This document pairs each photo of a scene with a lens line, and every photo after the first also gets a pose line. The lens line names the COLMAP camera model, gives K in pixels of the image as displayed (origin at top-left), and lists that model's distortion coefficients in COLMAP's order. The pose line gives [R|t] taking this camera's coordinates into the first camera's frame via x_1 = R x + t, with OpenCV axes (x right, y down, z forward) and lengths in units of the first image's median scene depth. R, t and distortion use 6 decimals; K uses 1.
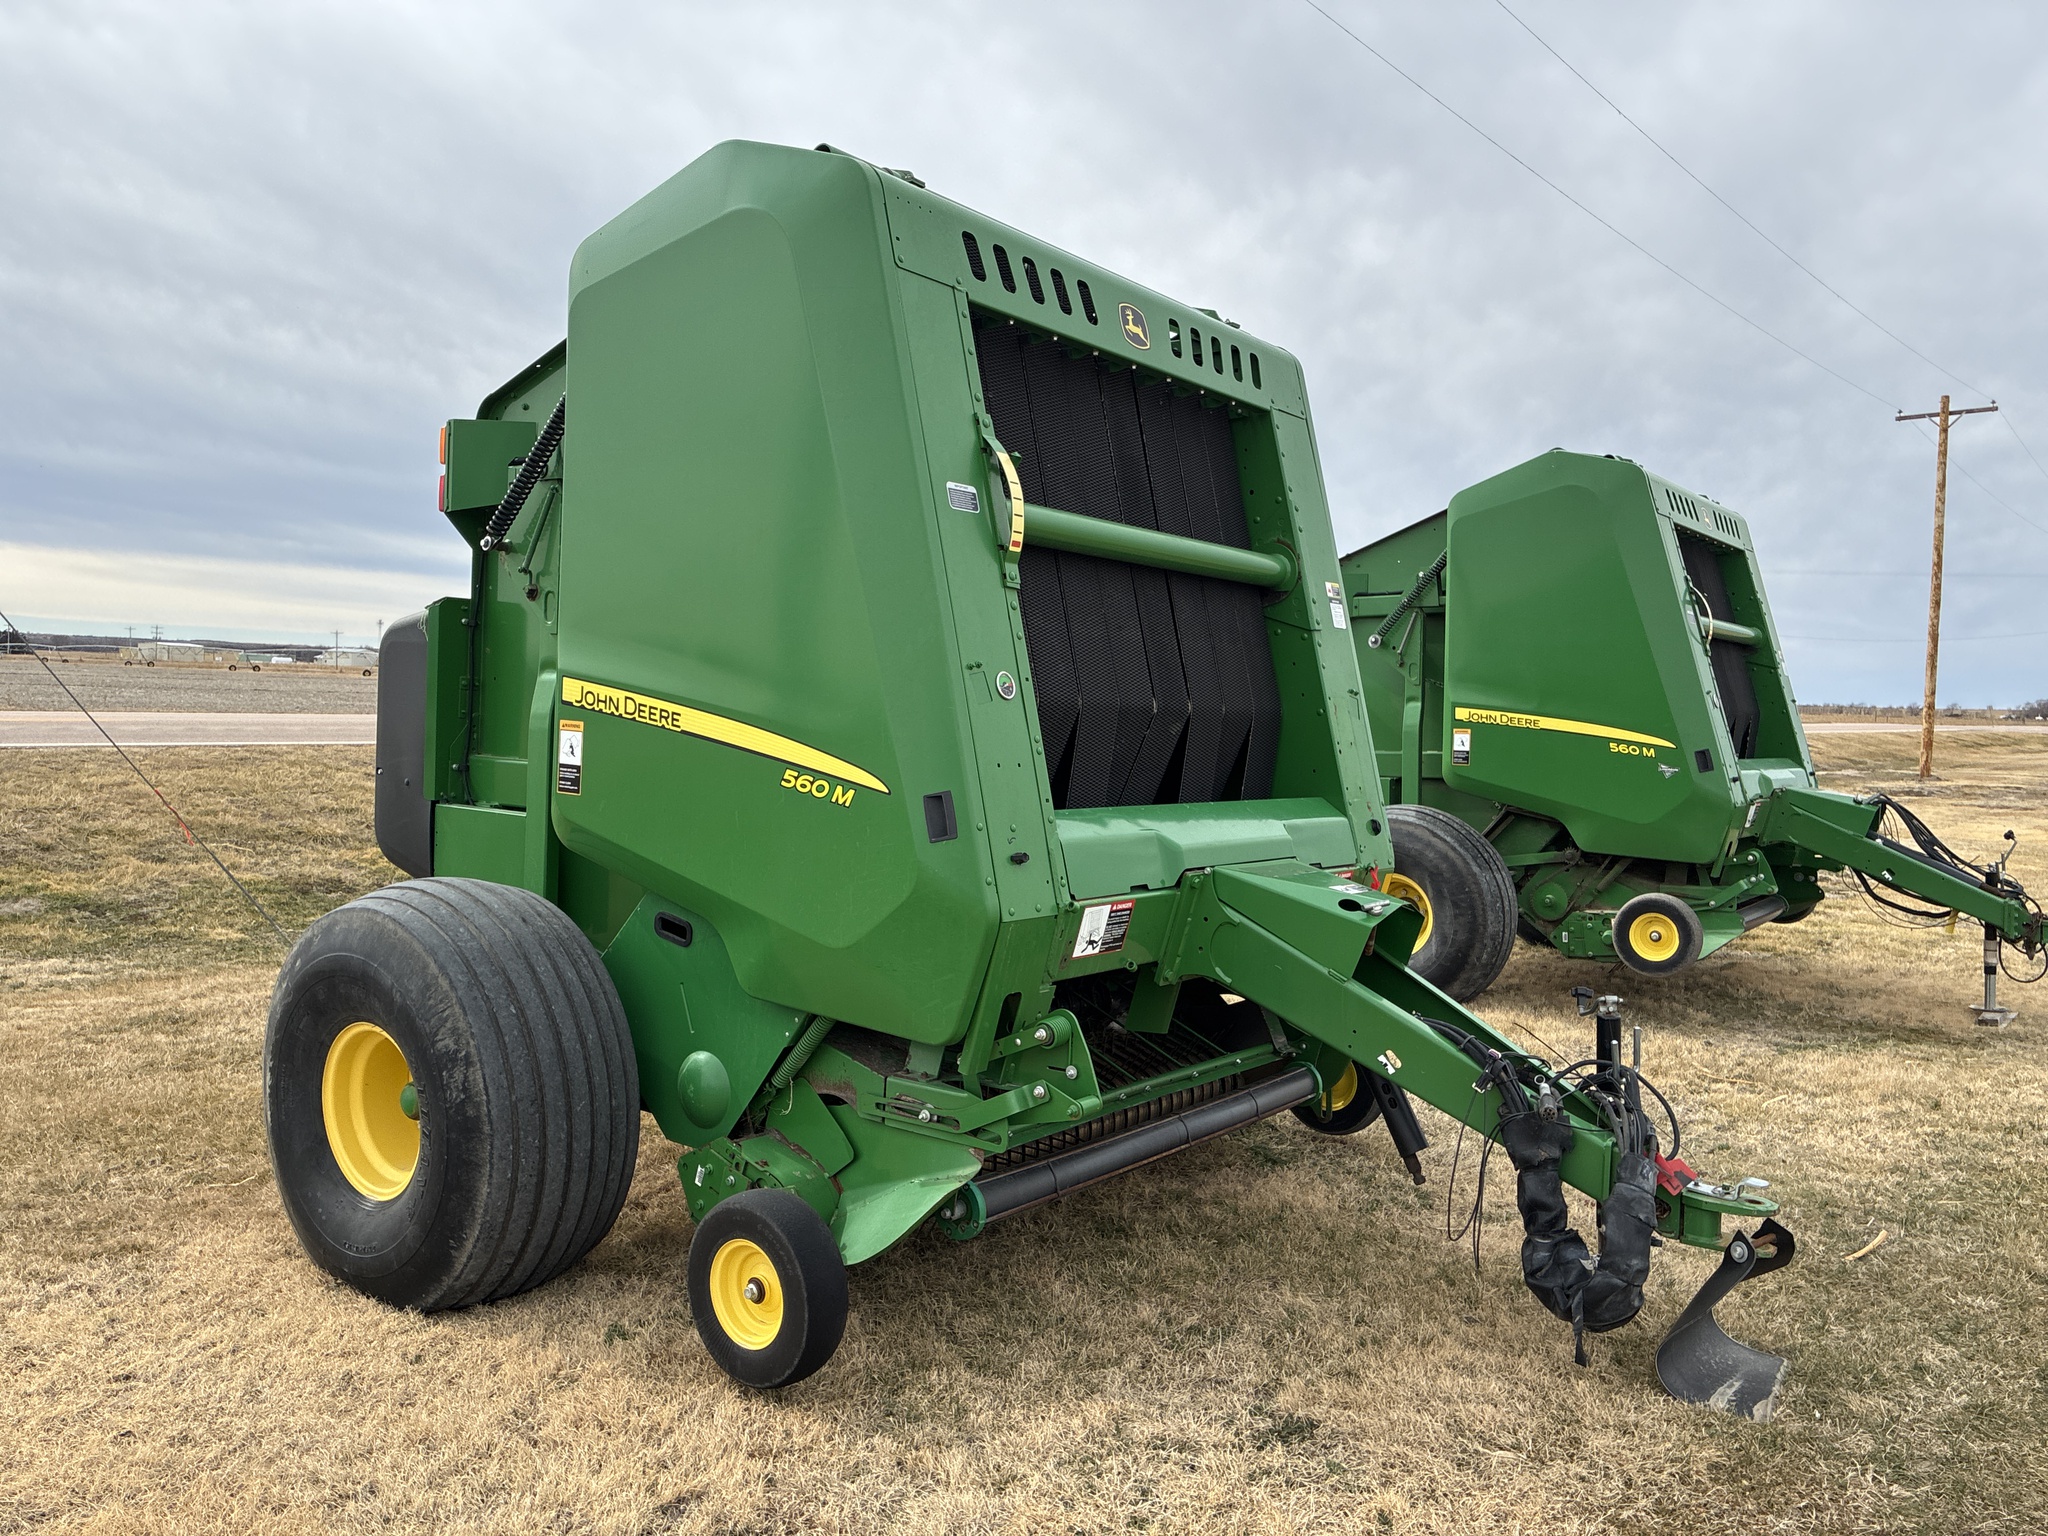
lens RADIAL K [[1559.2, 0, 1028.6], [0, 1559.2, 764.4], [0, 0, 1]] dist [0.044542, -0.062315]
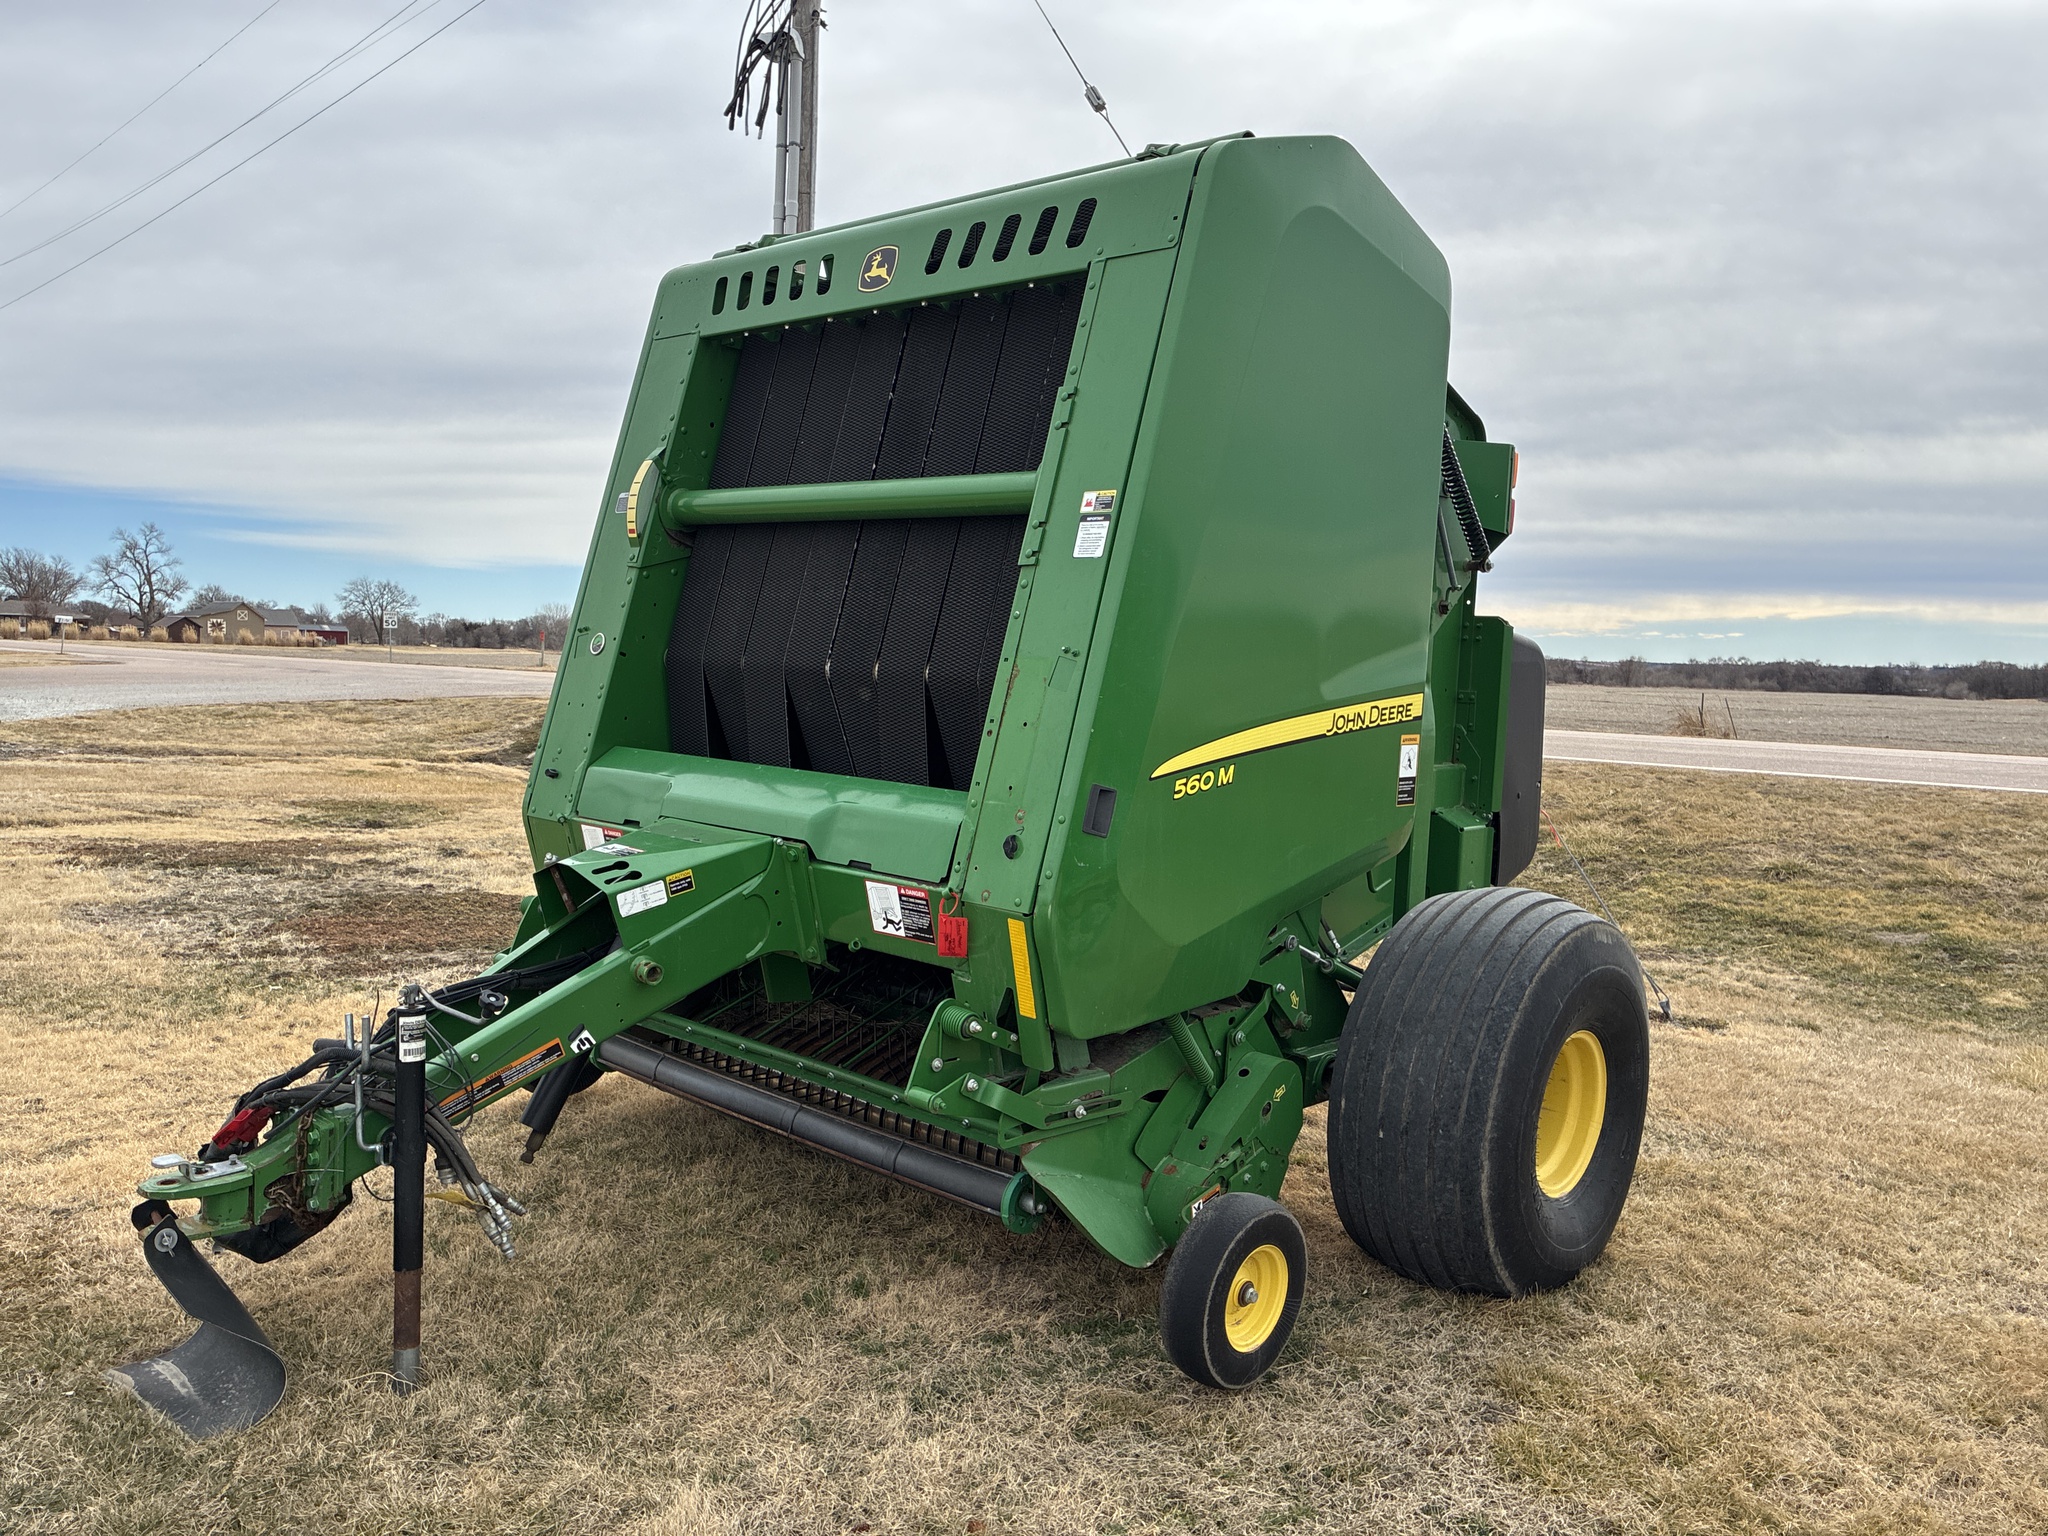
lens RADIAL K [[1559.2, 0, 1028.6], [0, 1559.2, 764.4], [0, 0, 1]] dist [0.044542, -0.062315]
pose [[-0.103844, 0.026531, -0.994240, 0.911541], [-0.086793, 0.995589, 0.035632, -0.021027], [0.990799, 0.089993, -0.101083, 1.097101]]
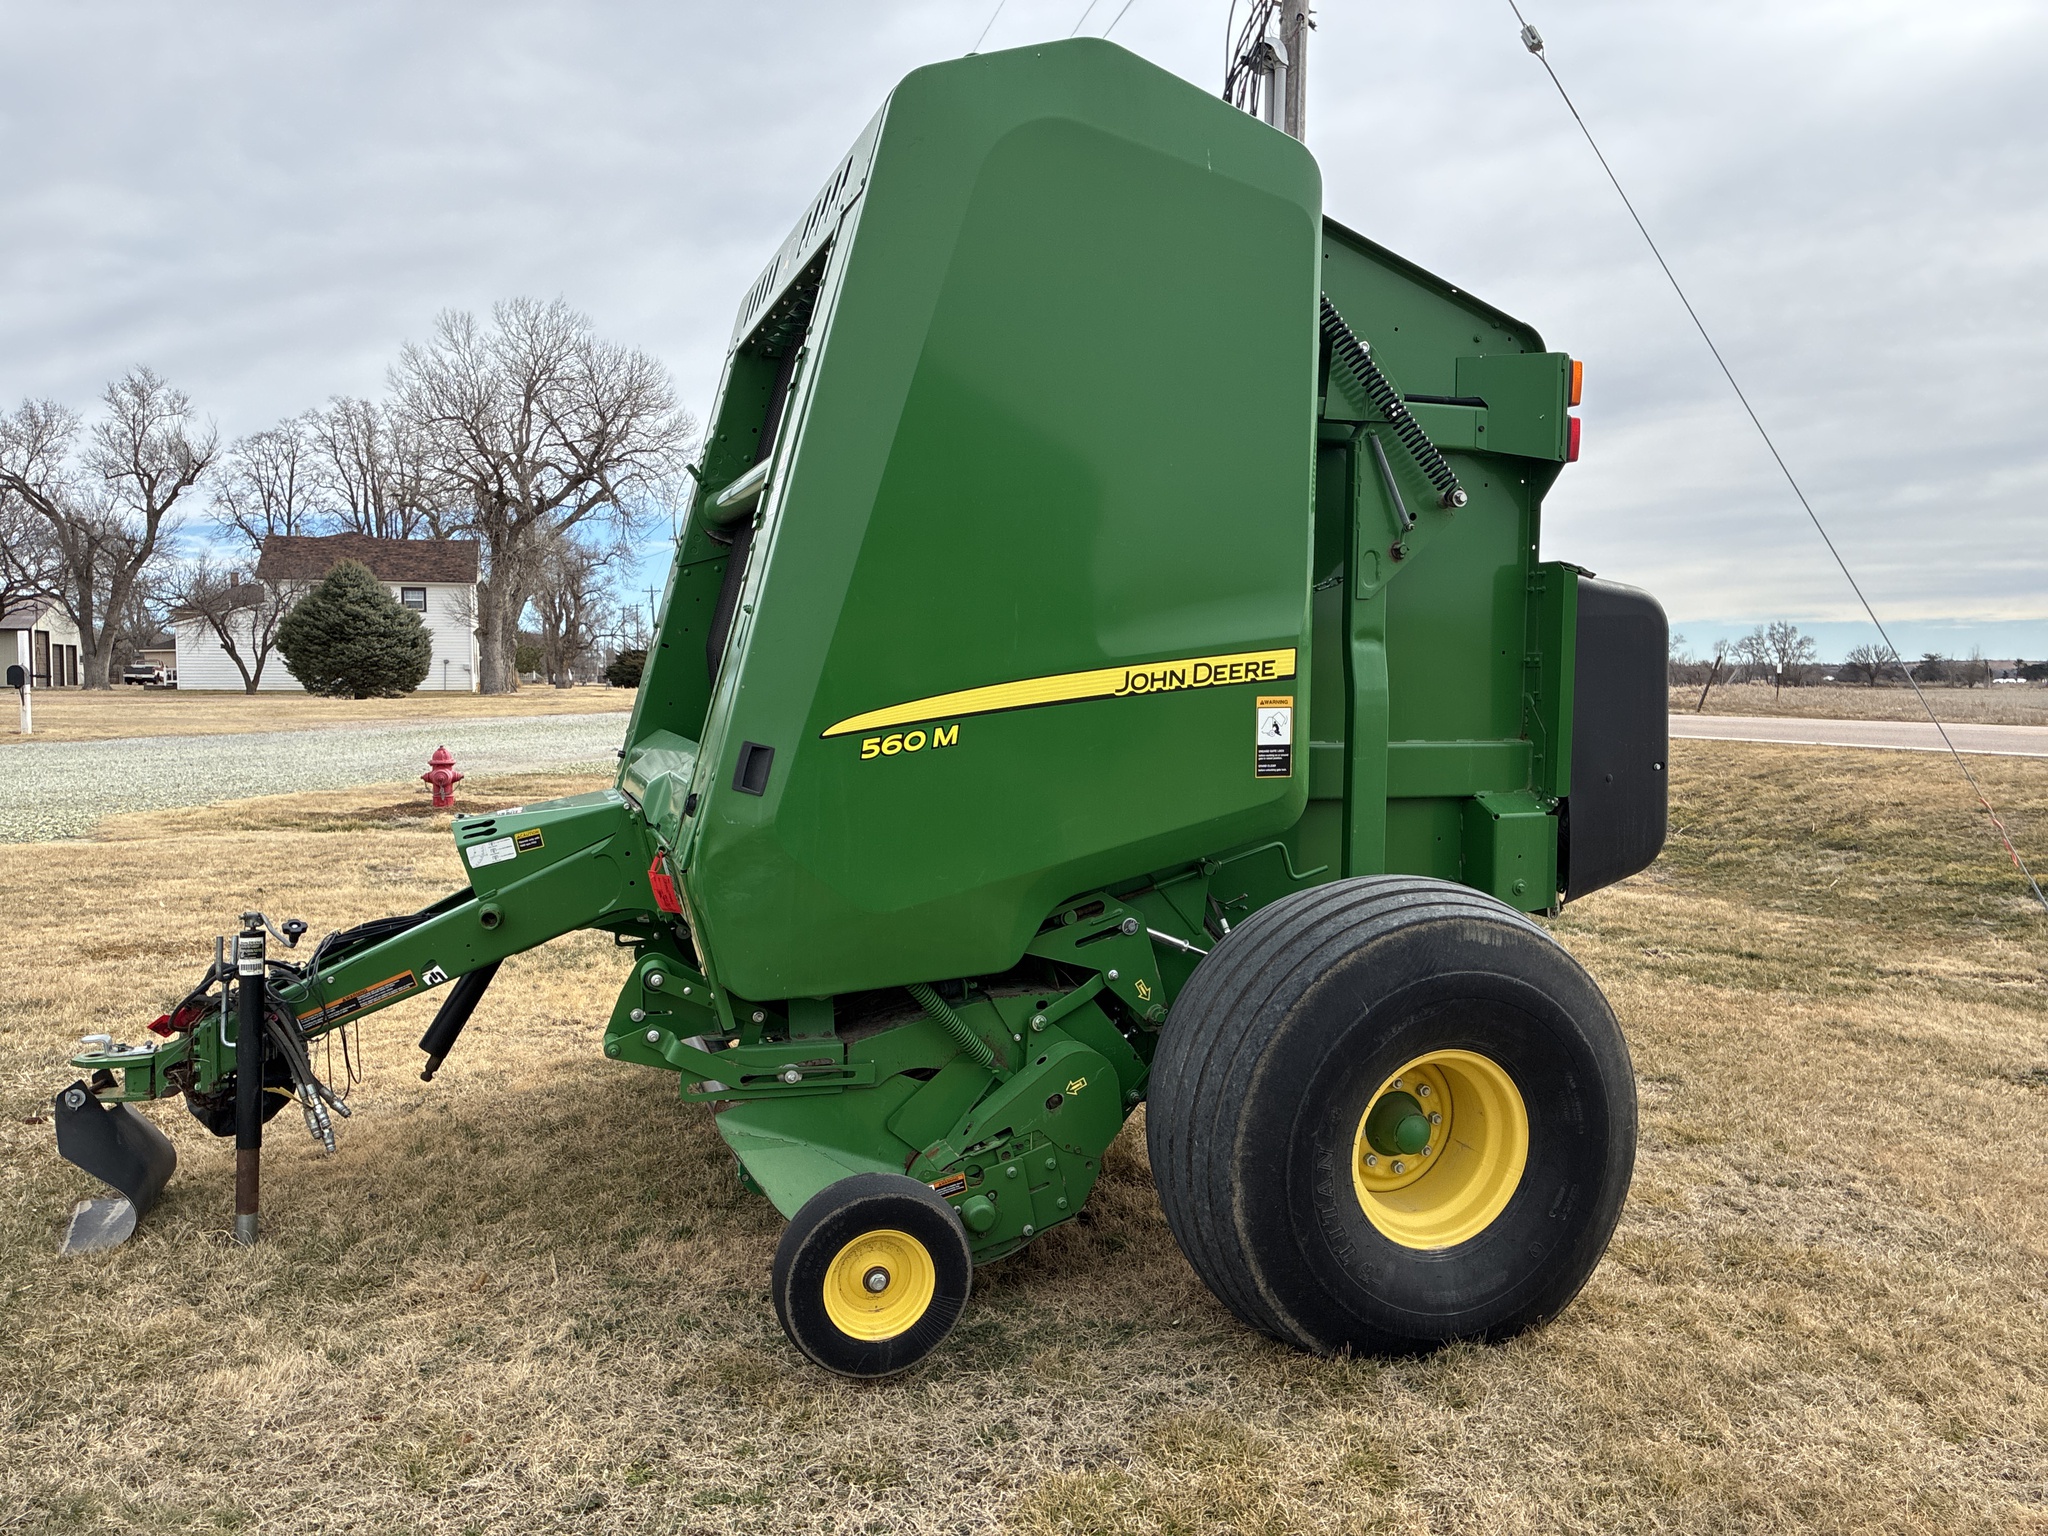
lens RADIAL K [[1559.2, 0, 1028.6], [0, 1559.2, 764.4], [0, 0, 1]] dist [0.044542, -0.062315]
pose [[-0.562392, 0.008992, -0.826822, 0.726176], [-0.063909, 0.996477, 0.054307, -0.025361], [0.824397, 0.083383, -0.559836, 1.534196]]
